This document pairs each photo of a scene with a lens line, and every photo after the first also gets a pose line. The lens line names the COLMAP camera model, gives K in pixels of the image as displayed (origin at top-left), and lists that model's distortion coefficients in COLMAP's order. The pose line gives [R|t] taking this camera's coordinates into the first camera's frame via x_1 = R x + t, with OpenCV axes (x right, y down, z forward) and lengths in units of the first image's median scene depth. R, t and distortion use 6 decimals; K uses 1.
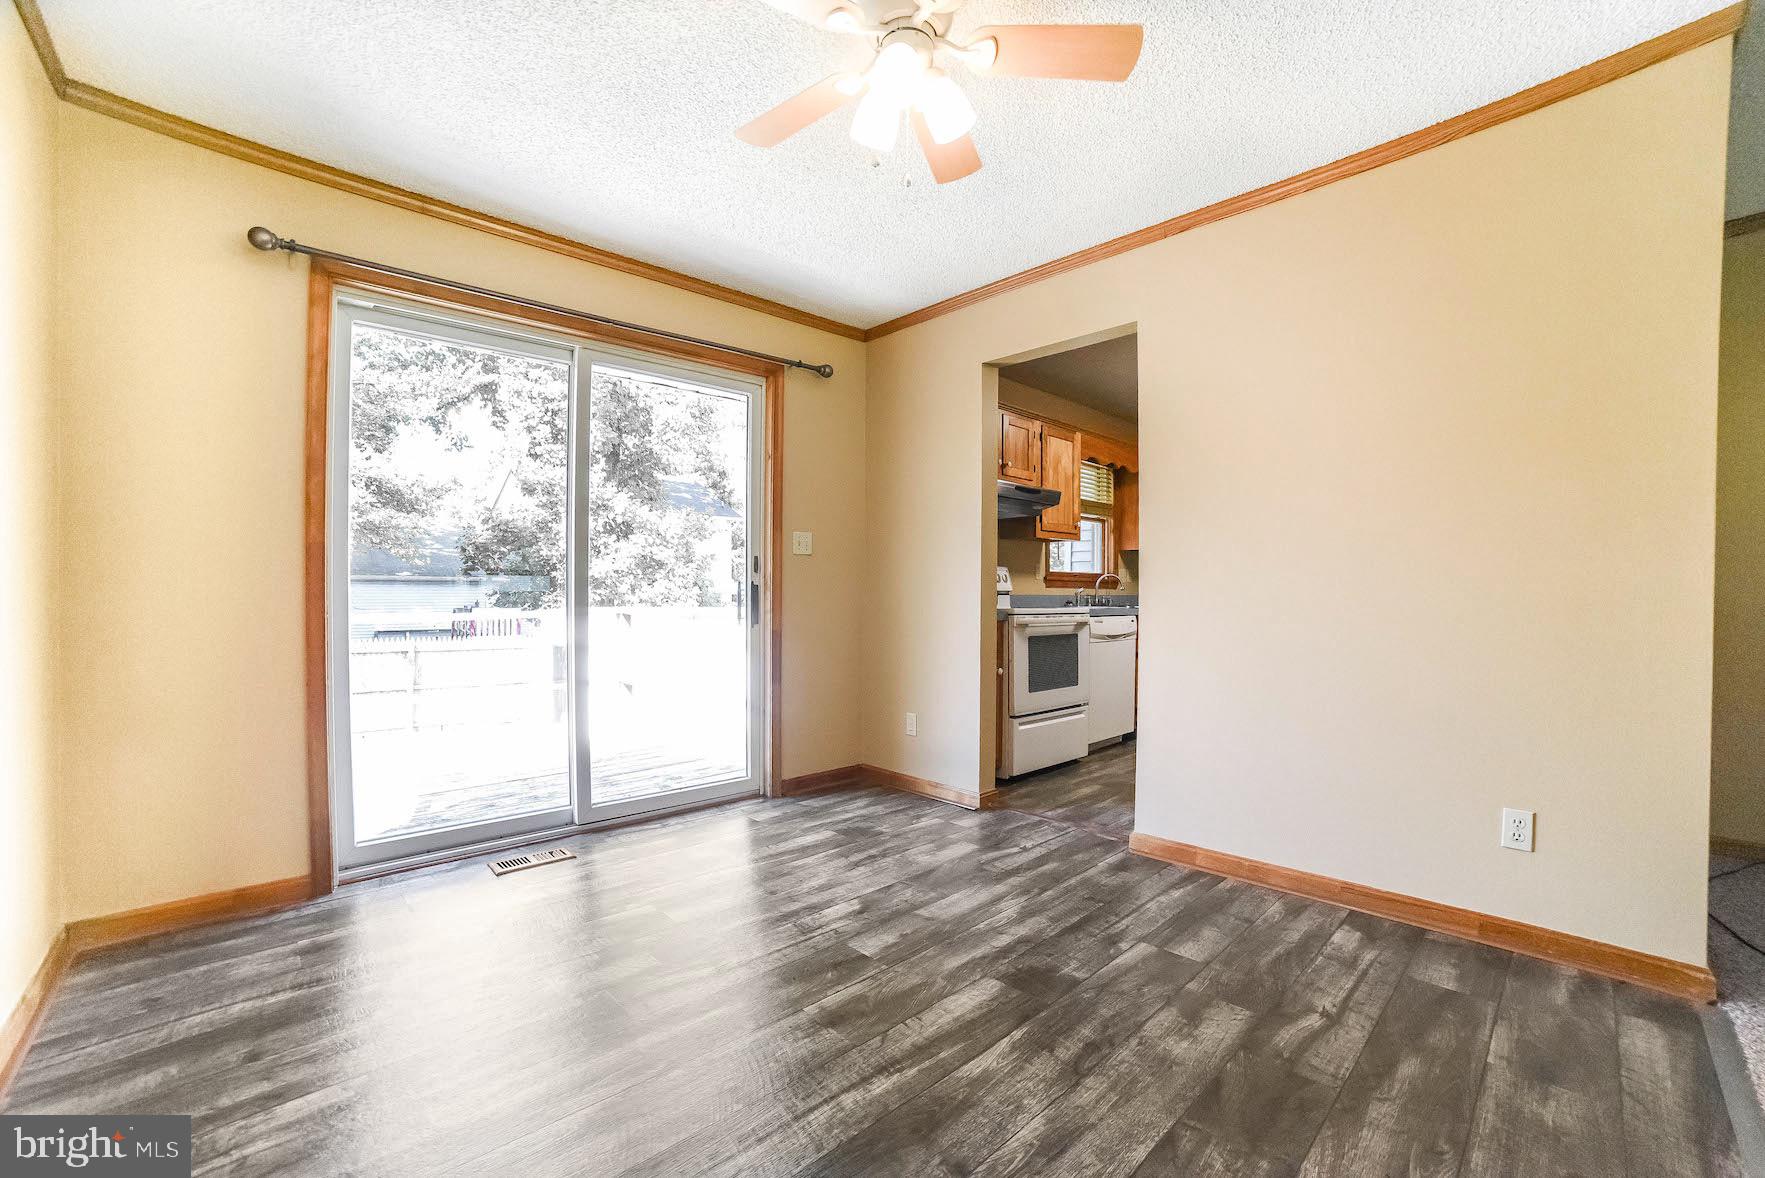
lens RADIAL K [[704.2, 0, 887.8], [0, 704.2, 605.2], [0, 0, 1]] dist [-0.088485, 0.035848]
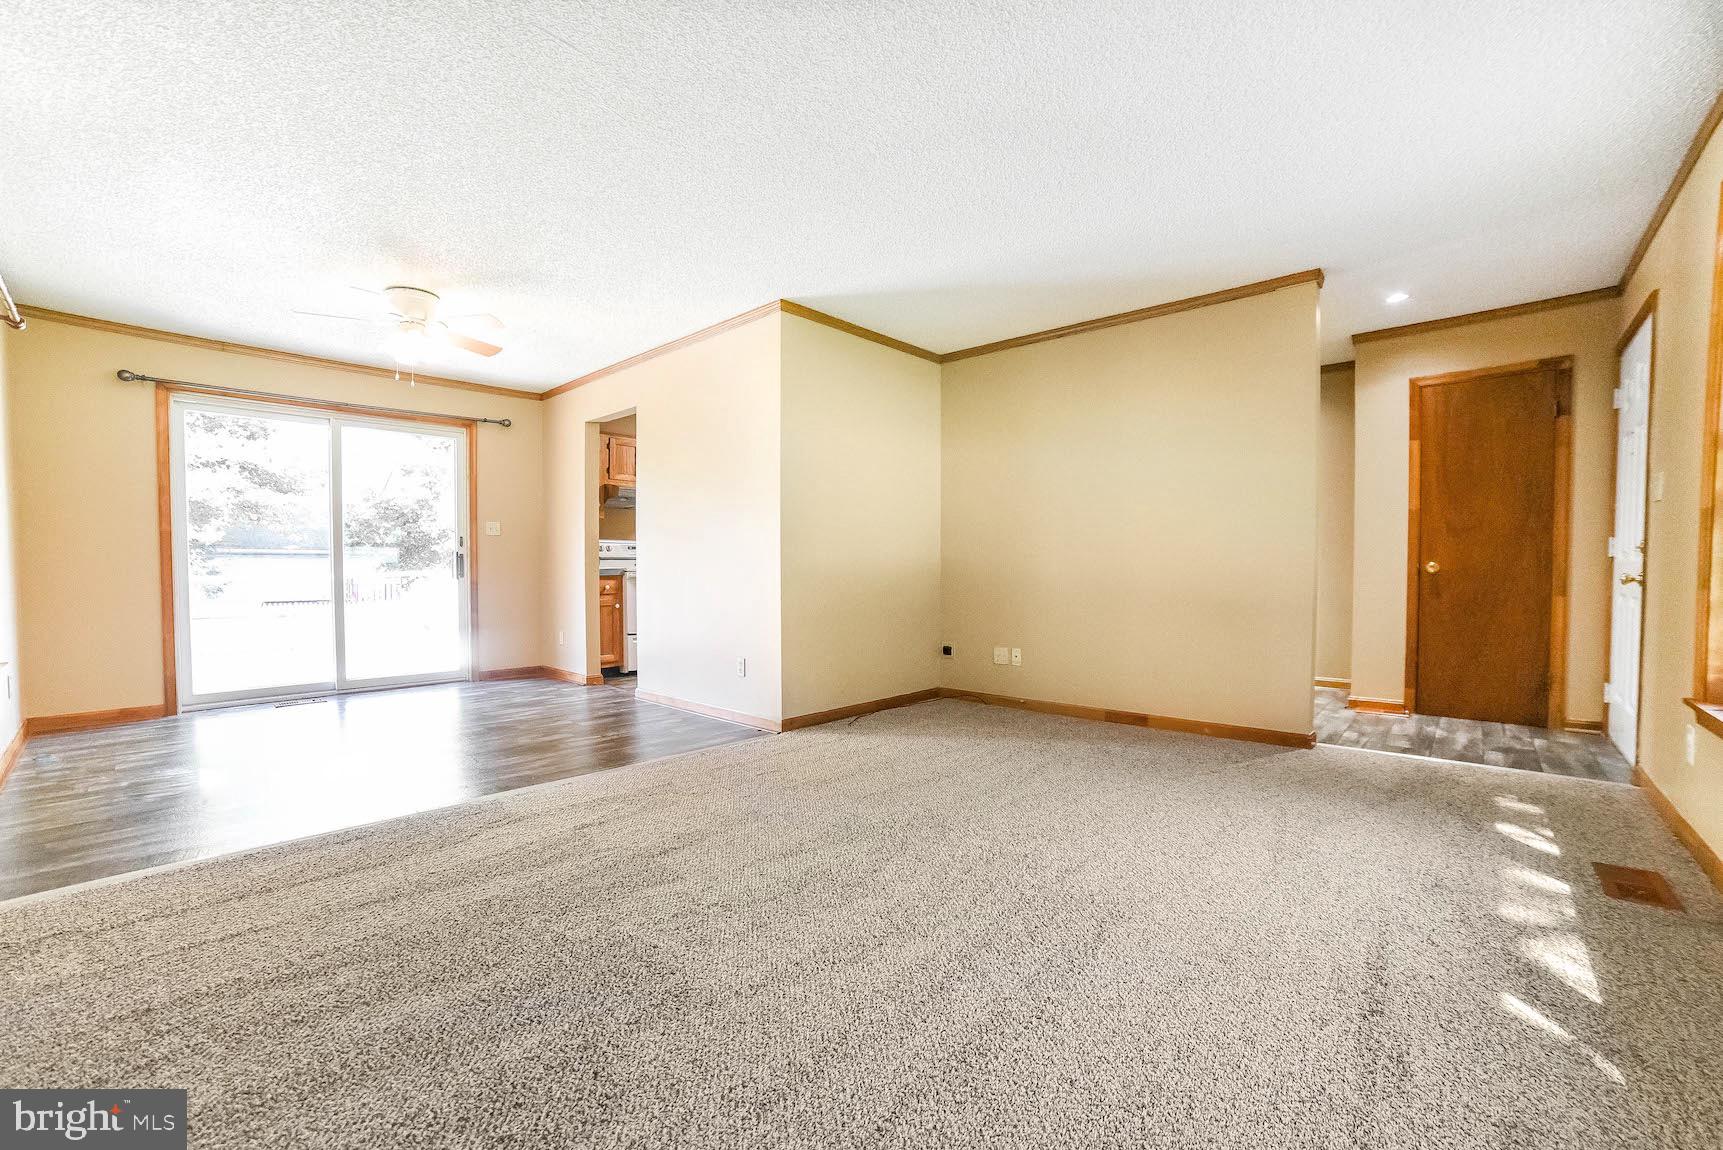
lens RADIAL K [[687.4, 0, 866.7], [0, 687.4, 590.8], [0, 0, 1]] dist [-0.088485, 0.035848]
pose [[0.996289, -0.004262, 0.085961, 0.661132], [0.002697, 0.999829, 0.018309, 0.033000], [-0.086024, -0.018009, 0.996130, -0.686977]]
